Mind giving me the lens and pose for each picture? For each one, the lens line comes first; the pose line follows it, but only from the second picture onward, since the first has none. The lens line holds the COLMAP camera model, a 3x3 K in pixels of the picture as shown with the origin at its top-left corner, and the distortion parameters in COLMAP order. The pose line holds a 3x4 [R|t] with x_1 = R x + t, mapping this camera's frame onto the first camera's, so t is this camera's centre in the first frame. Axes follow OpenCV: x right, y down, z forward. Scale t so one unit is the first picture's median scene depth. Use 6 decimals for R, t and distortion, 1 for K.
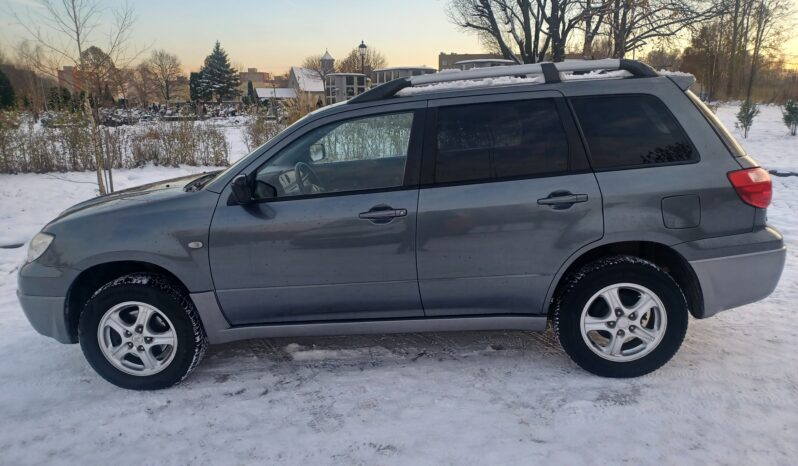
lens RADIAL K [[591.5, 0, 399.0], [0, 591.5, 230.4], [0, 0, 1]] dist [0.070491, -0.034826]
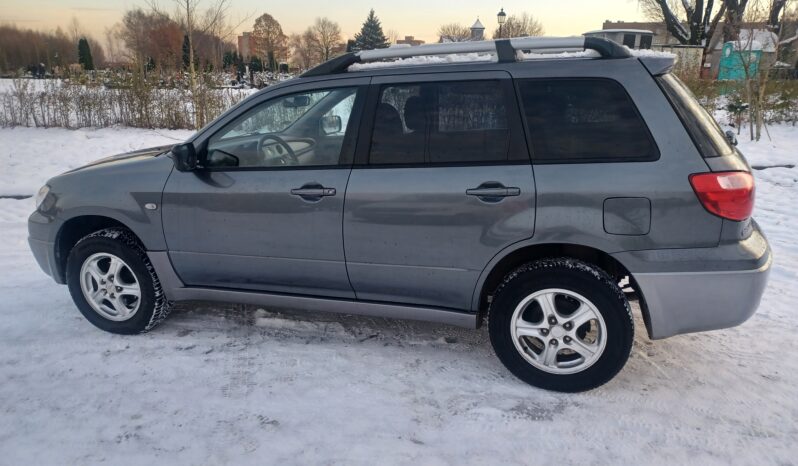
lens RADIAL K [[591.5, 0, 399.0], [0, 591.5, 230.4], [0, 0, 1]] dist [0.070491, -0.034826]
pose [[0.966071, 0.094809, -0.240245, 0.344017], [-0.083029, 0.994816, 0.058711, -0.032286], [0.244566, -0.036771, 0.968935, 0.069055]]
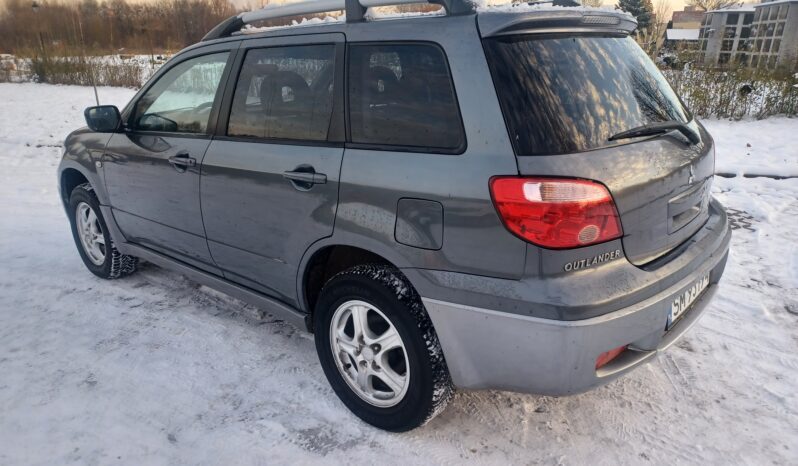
lens RADIAL K [[593.5, 0, 399.0], [0, 593.5, 233.0], [0, 0, 1]] dist [0.060952, -0.039515]
pose [[0.770369, 0.220165, -0.598380, 0.816161], [-0.162575, 0.975298, 0.149542, -0.111184], [0.616523, -0.017921, 0.787133, 0.438414]]
